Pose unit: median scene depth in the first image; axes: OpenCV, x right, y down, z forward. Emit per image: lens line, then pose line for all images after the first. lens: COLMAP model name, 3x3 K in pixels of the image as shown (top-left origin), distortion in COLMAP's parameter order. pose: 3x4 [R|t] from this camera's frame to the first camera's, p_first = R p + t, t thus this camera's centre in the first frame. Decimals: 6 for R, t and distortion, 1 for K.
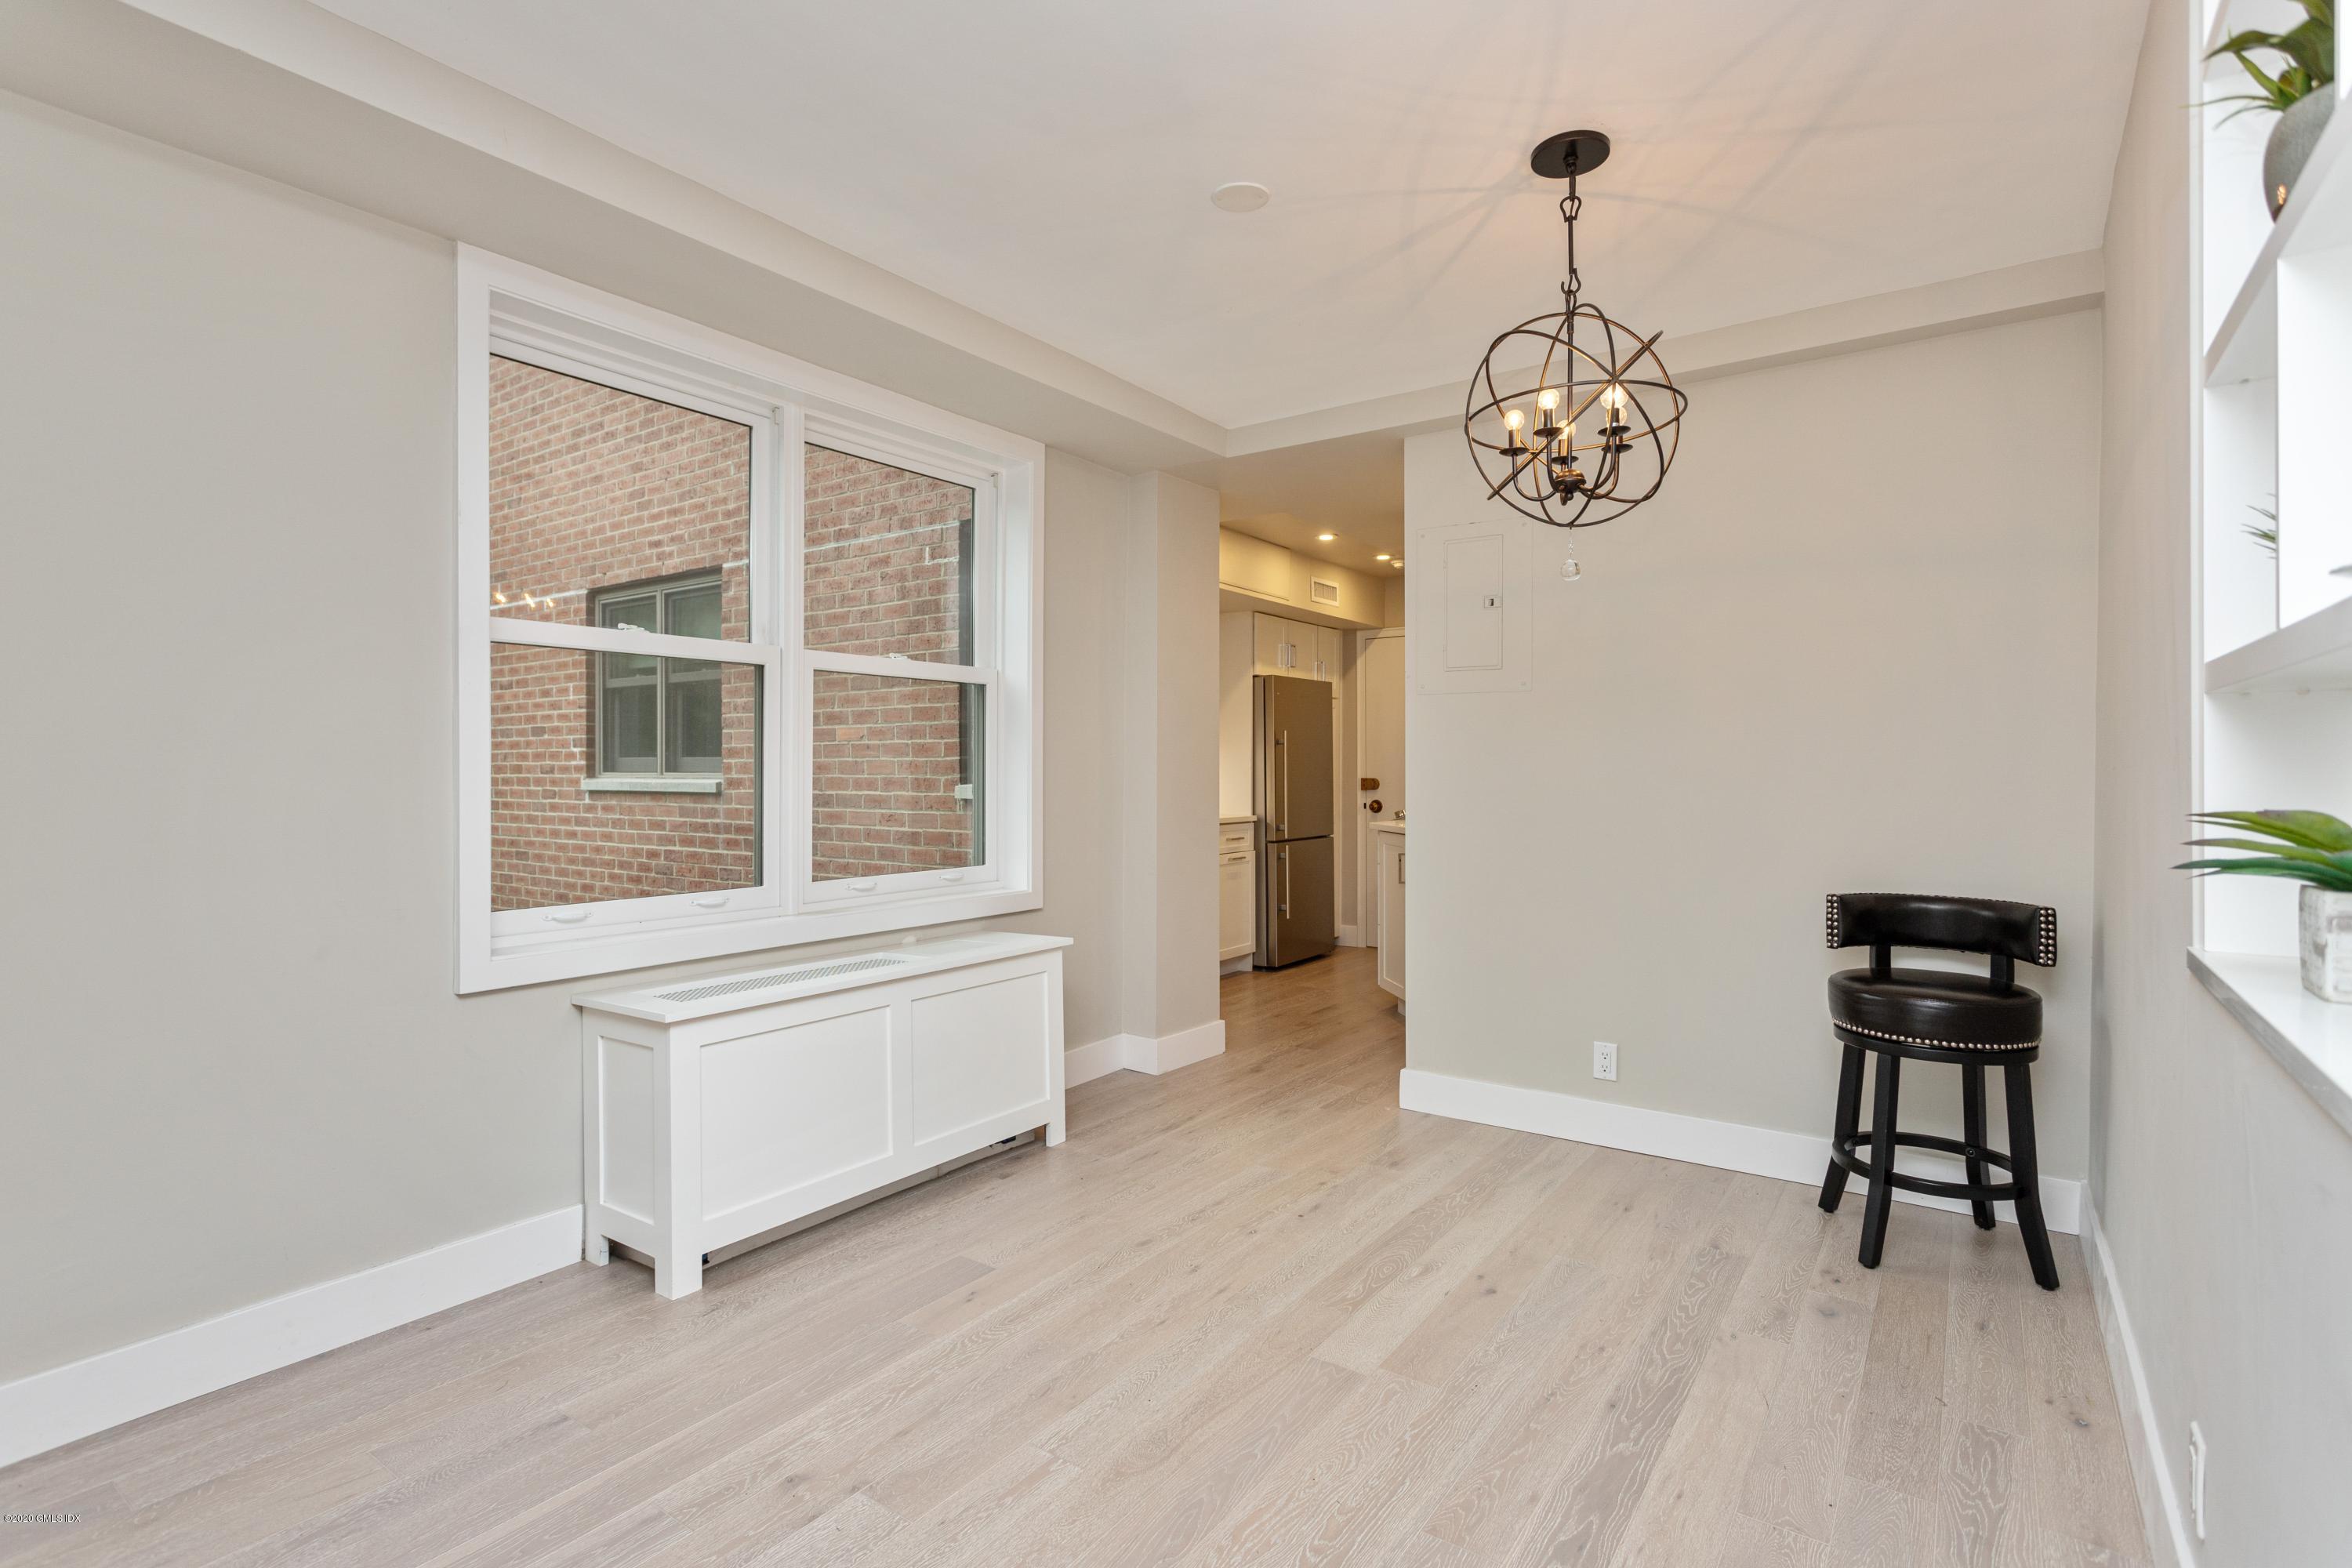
lens RADIAL K [[1125.2, 0, 1162.3], [0, 1125.2, 770.3], [0, 0, 1]] dist [0.000209, 0.000227]
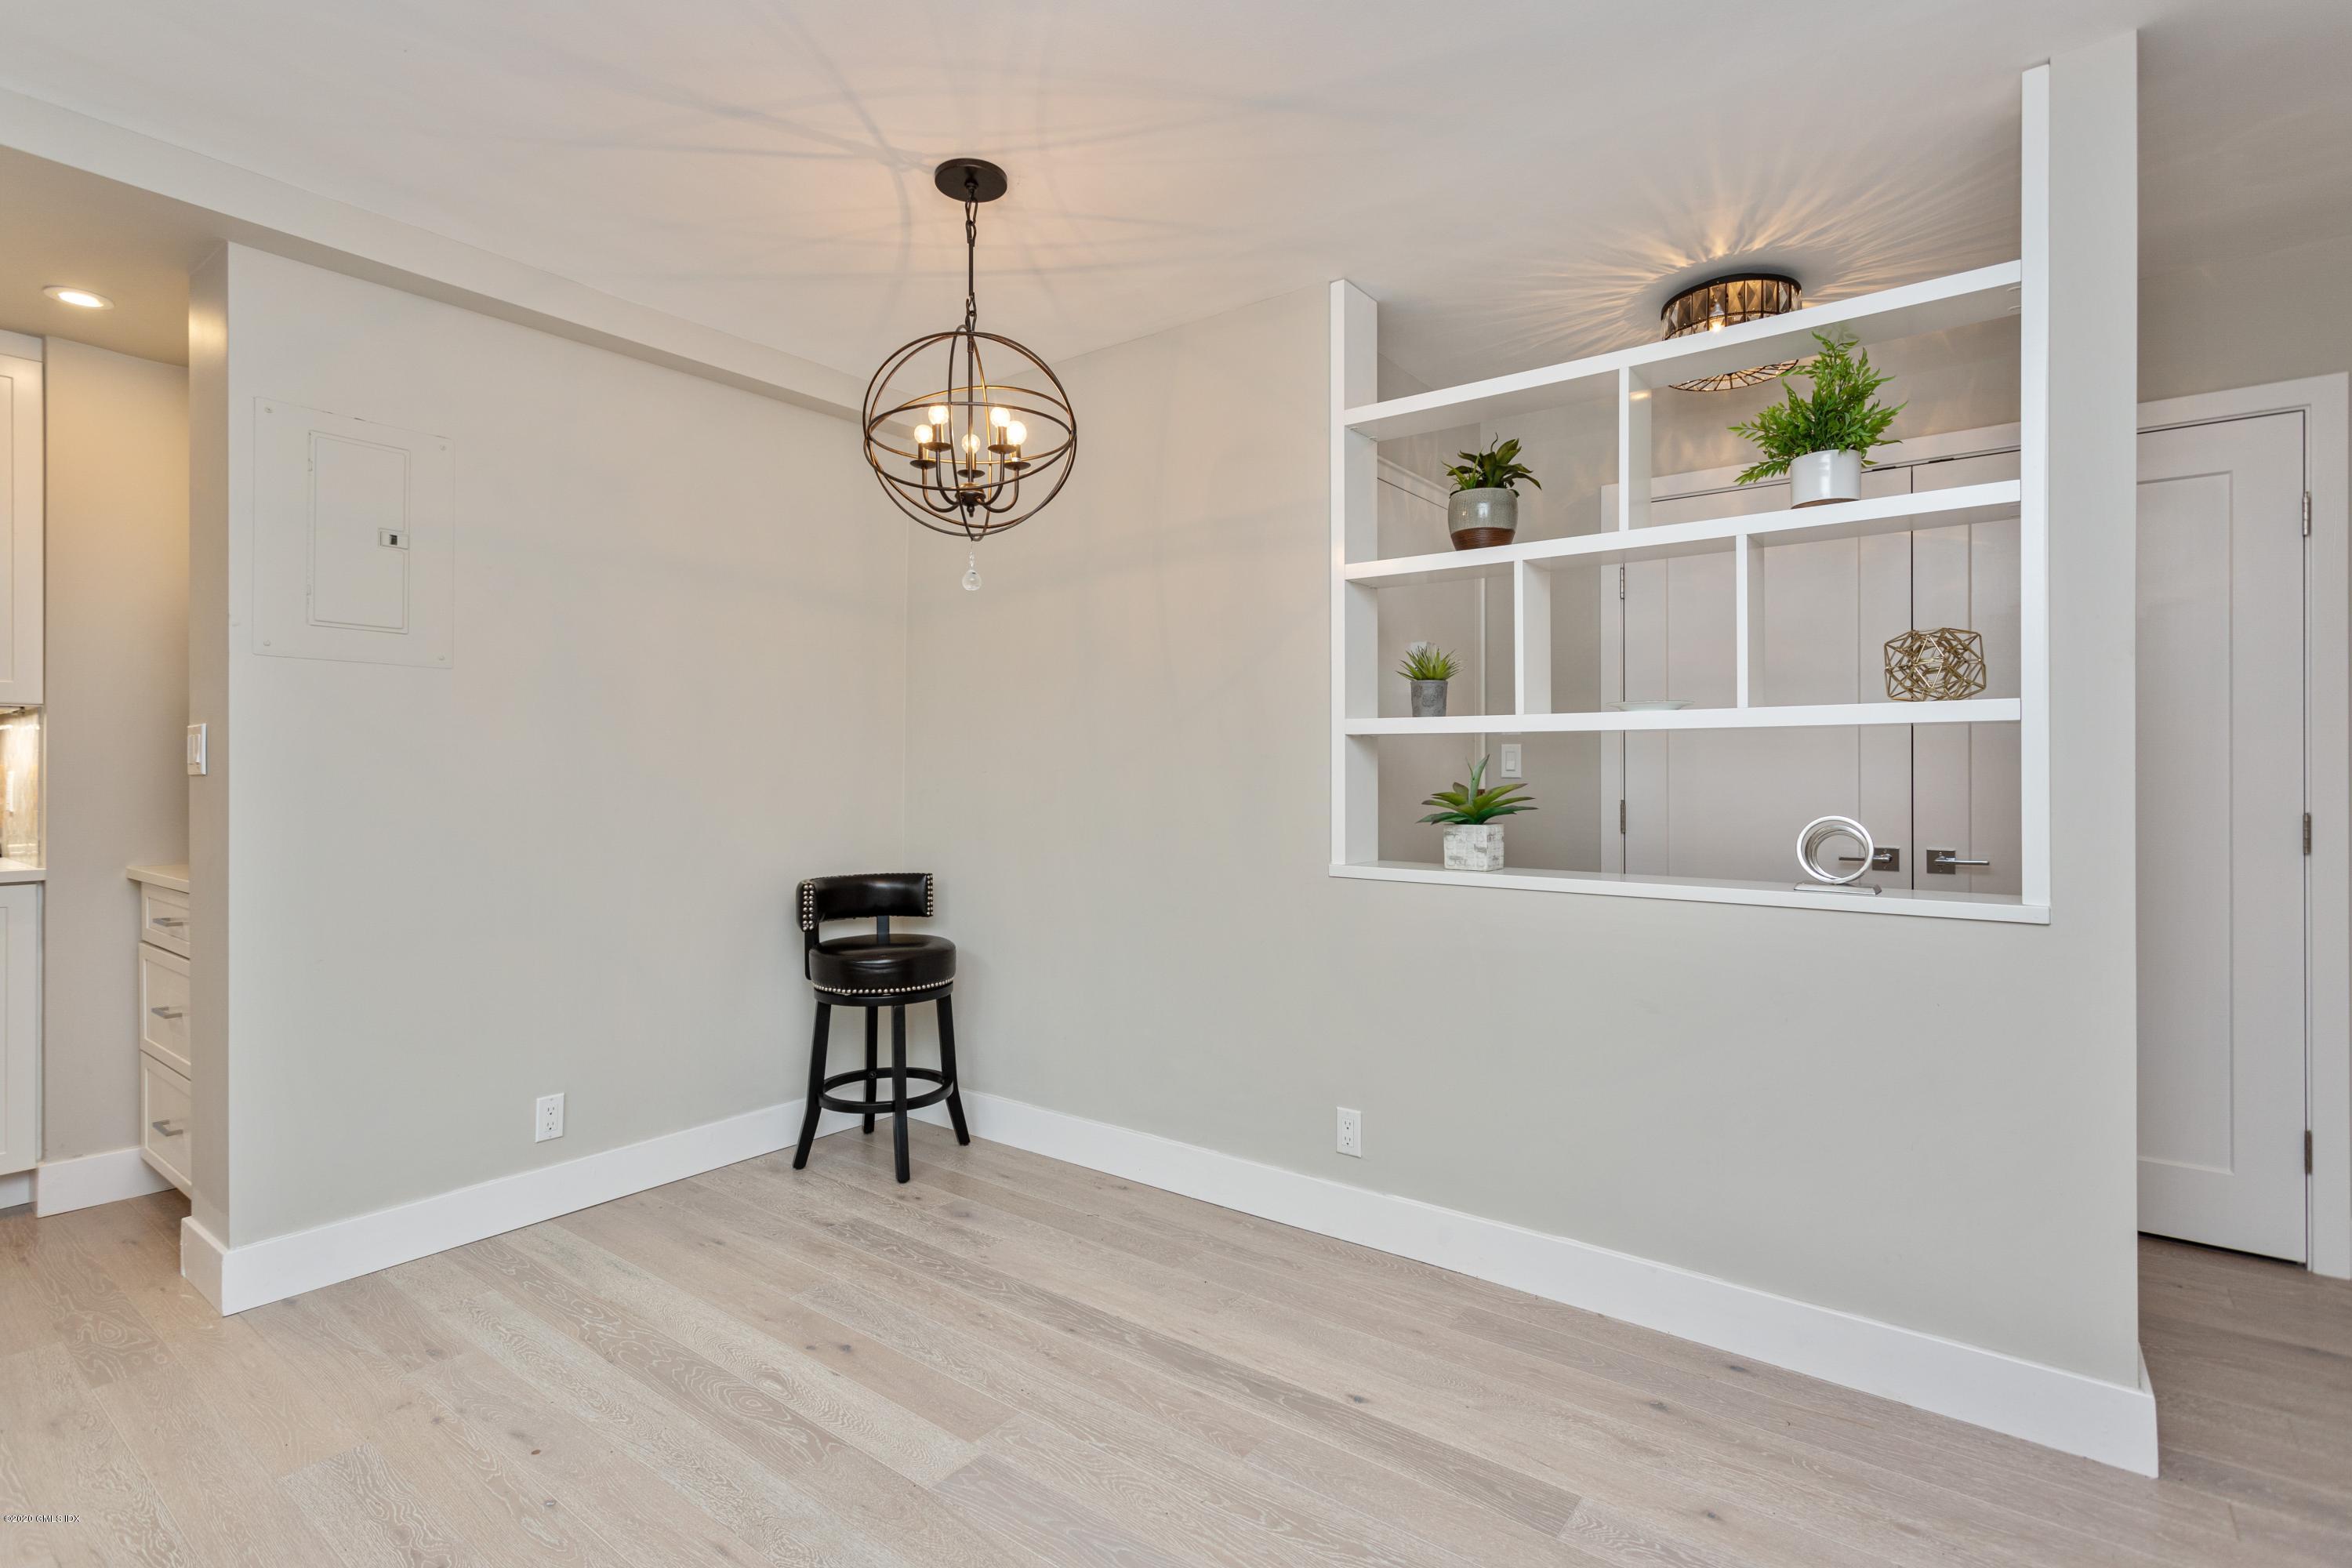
lens RADIAL K [[1125.2, 0, 1162.3], [0, 1125.2, 770.3], [0, 0, 1]] dist [0.000209, 0.000227]
pose [[0.036746, 0.002332, 0.999322, -0.581060], [-0.000496, 0.999997, -0.002316, -0.000142], [-0.999325, -0.000411, 0.036747, 0.683148]]
